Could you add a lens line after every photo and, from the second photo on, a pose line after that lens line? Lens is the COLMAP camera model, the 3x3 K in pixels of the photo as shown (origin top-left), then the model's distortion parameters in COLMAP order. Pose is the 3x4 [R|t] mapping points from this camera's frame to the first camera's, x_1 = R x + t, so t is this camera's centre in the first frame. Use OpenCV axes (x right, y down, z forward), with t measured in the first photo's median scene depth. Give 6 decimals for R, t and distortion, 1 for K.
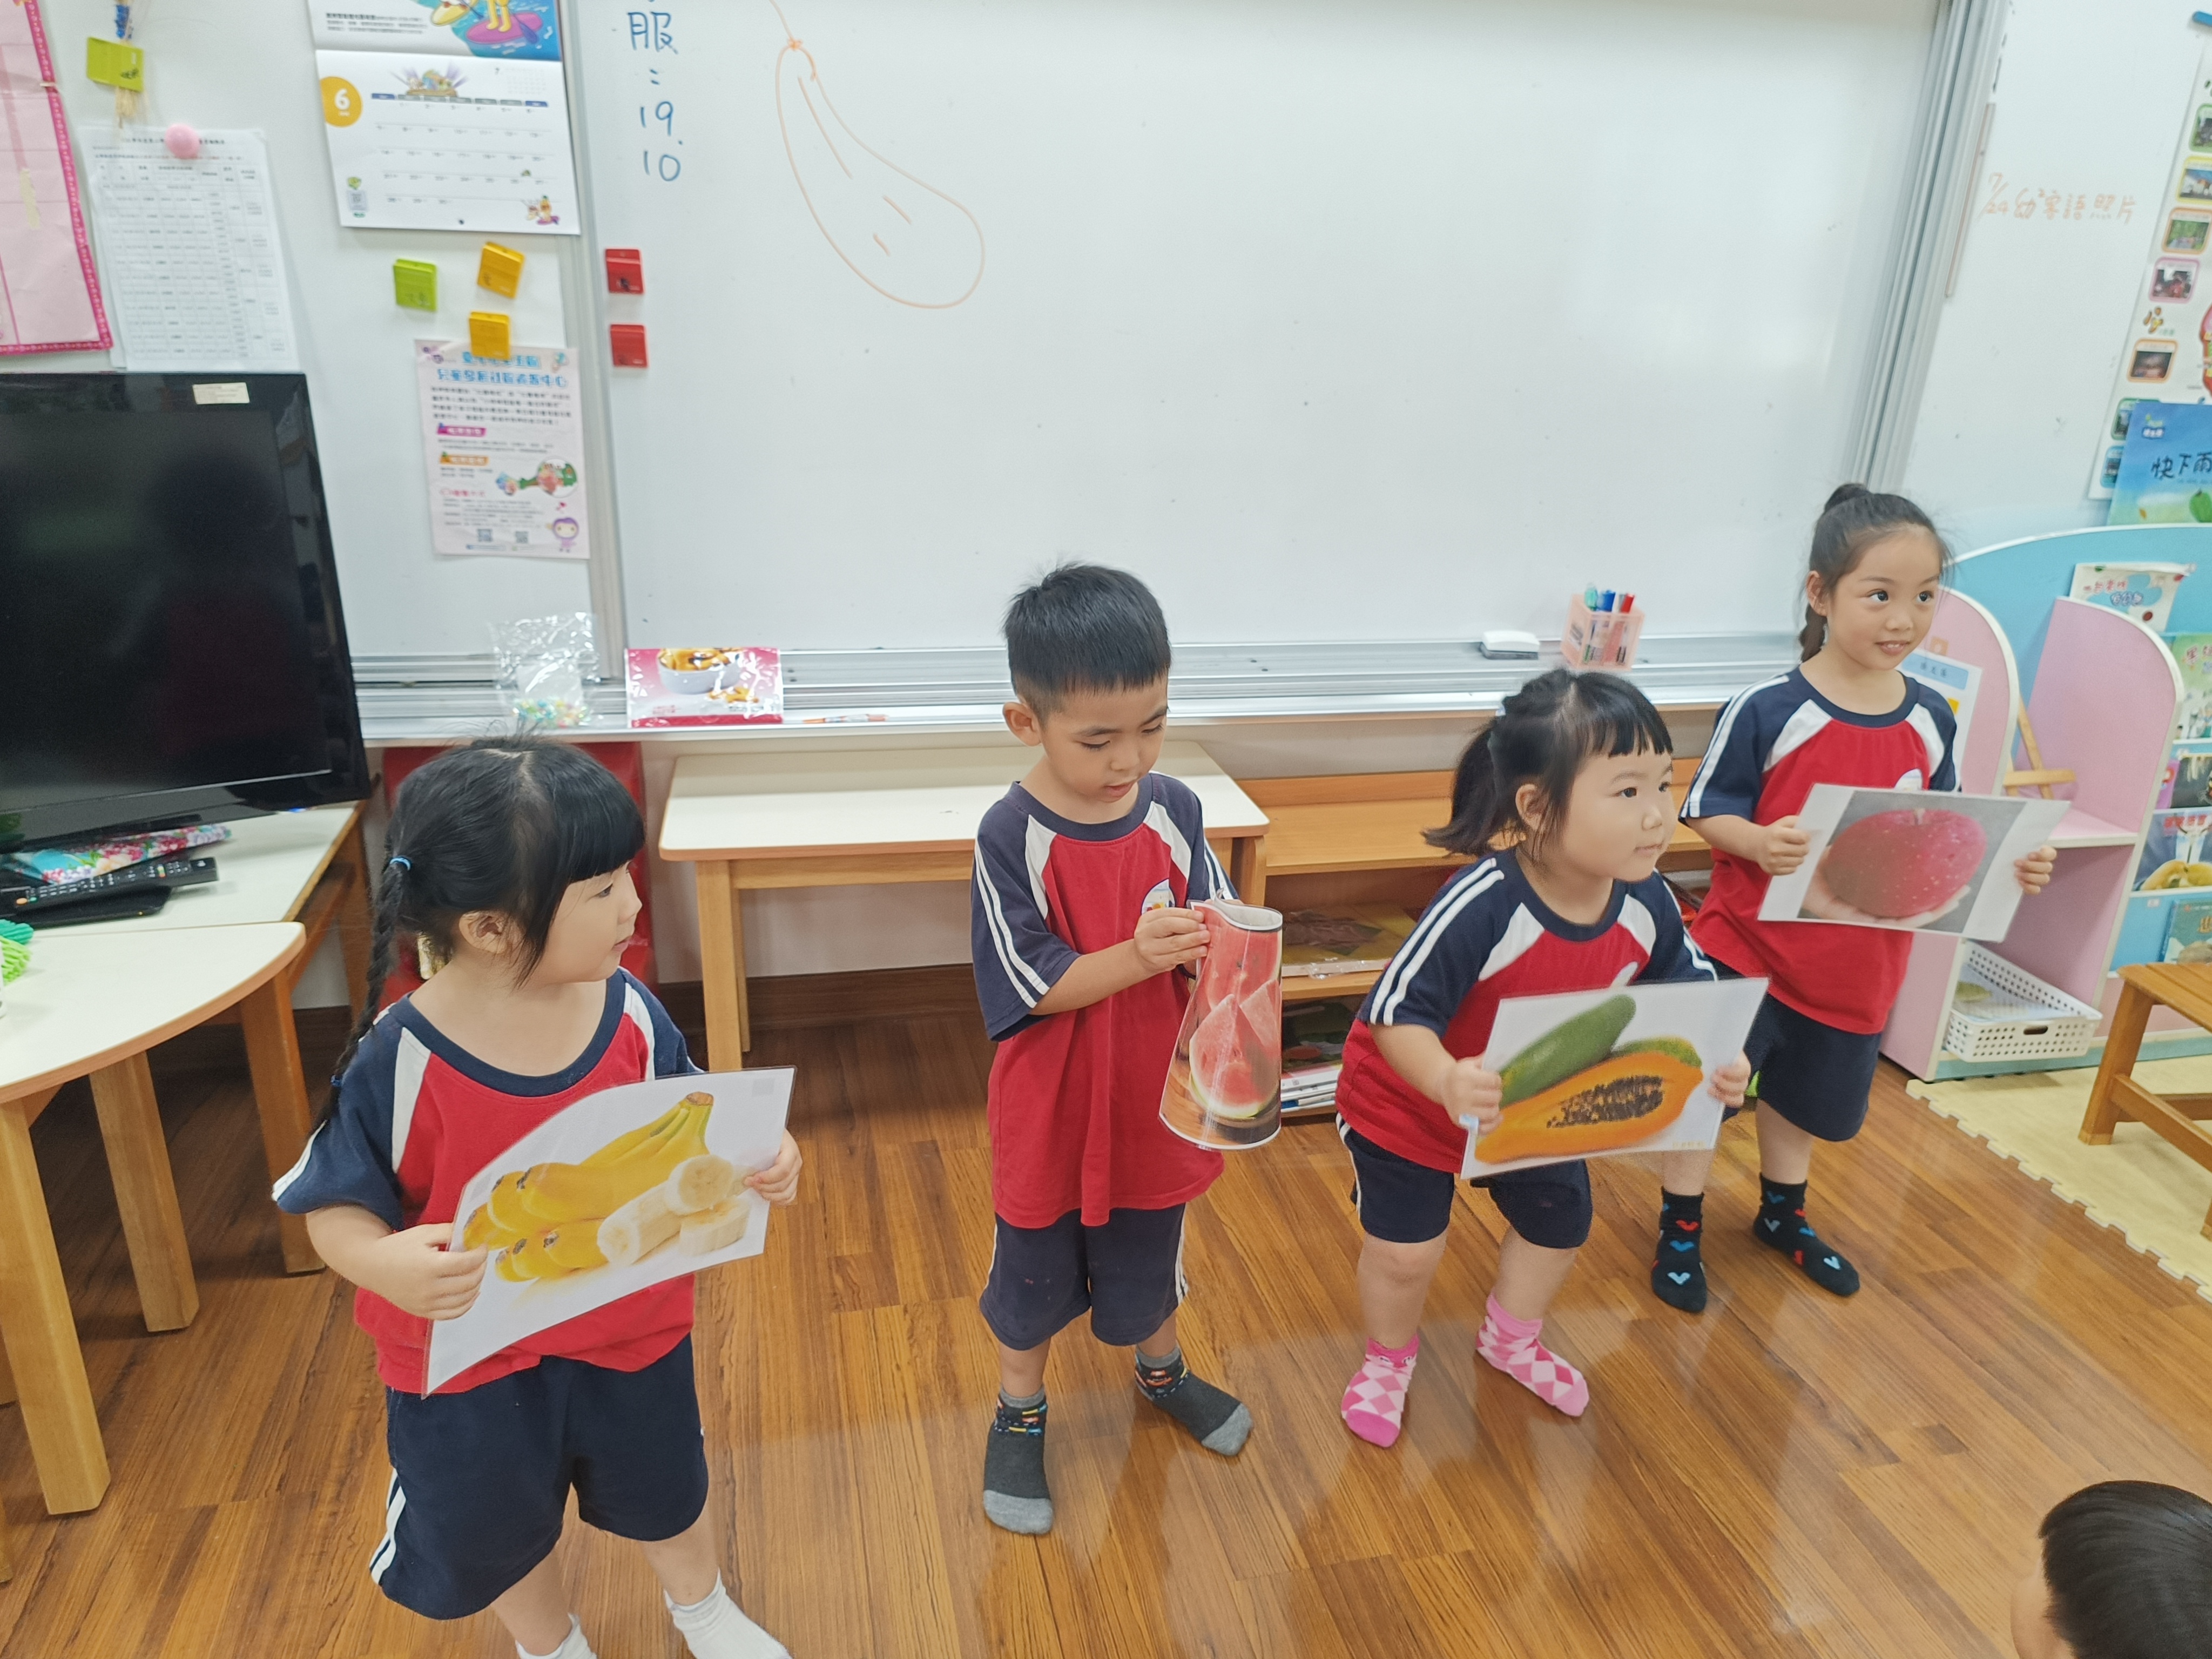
lens RADIAL K [[1479.0, 0, 1202.2], [0, 1479.0, 845.0], [0, 0, 1]] dist [0.033369, -0.034360]
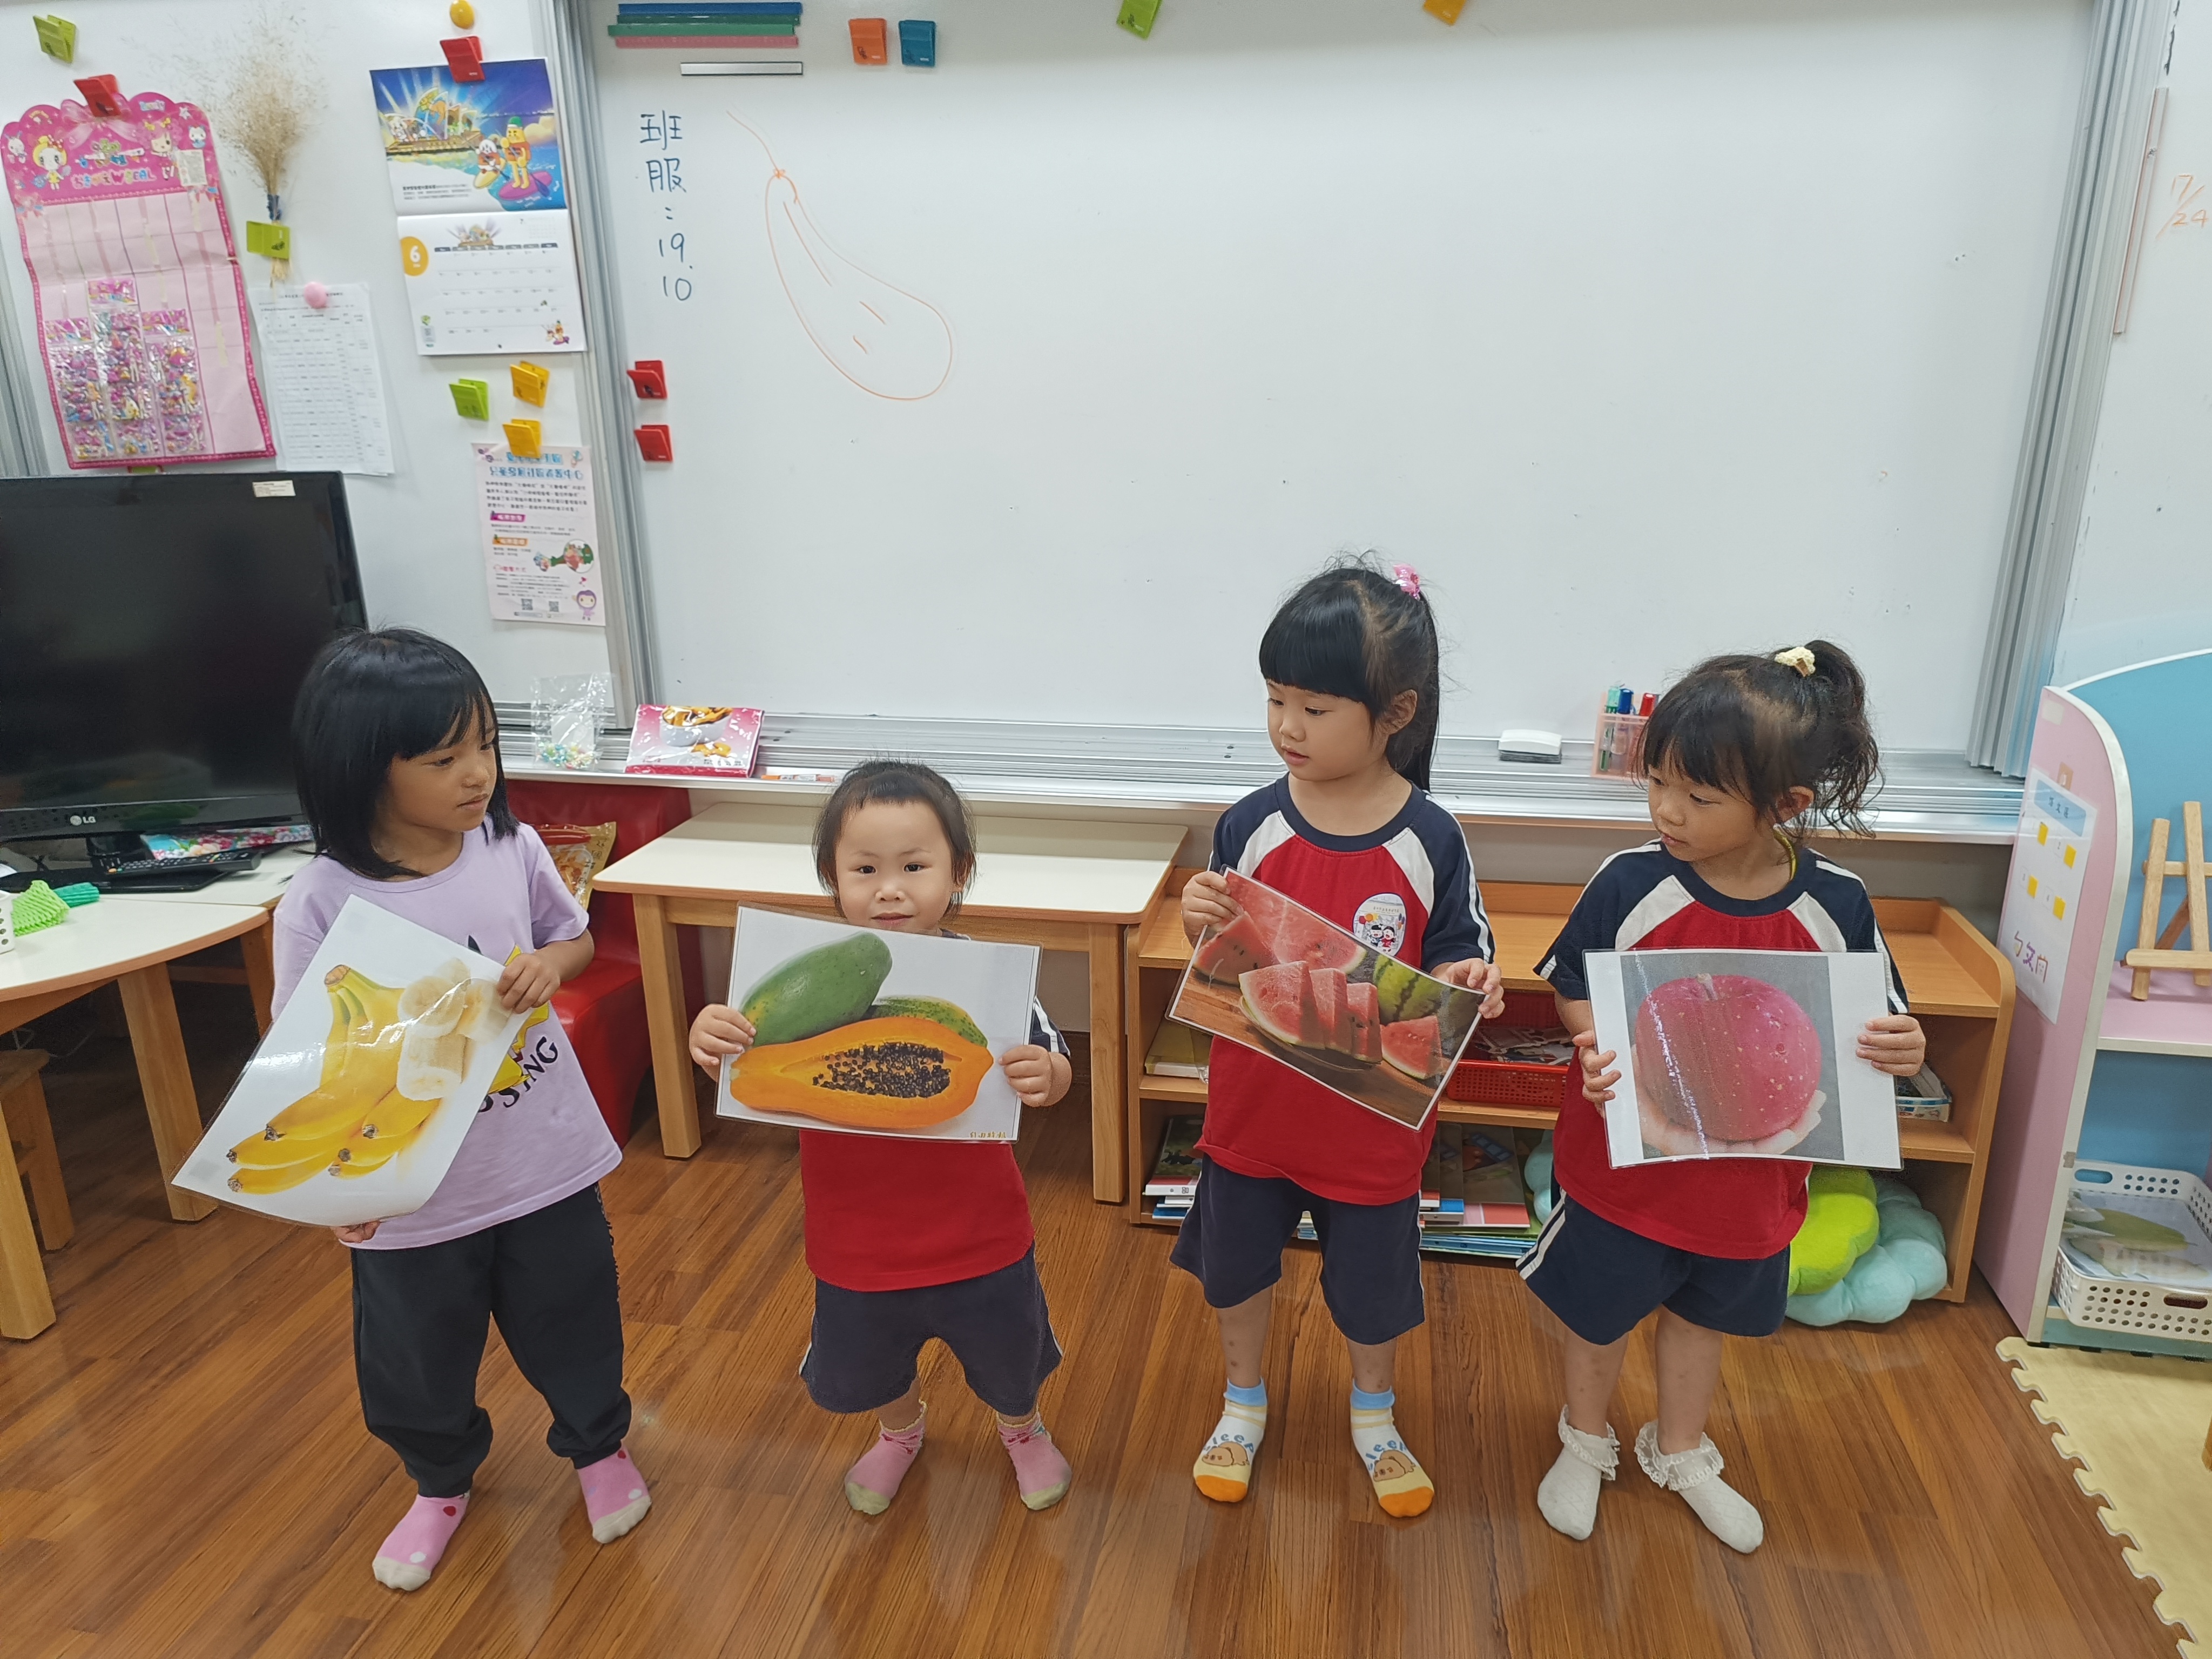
lens RADIAL K [[1479.0, 0, 1097.1], [0, 1479.0, 842.5], [0, 0, 1]] dist [0.033369, -0.034360]
pose [[0.911457, 0.081114, -0.403321, 0.449985], [-0.103771, 0.993999, -0.034603, -0.026638], [0.398093, 0.073392, 0.914404, 0.117354]]
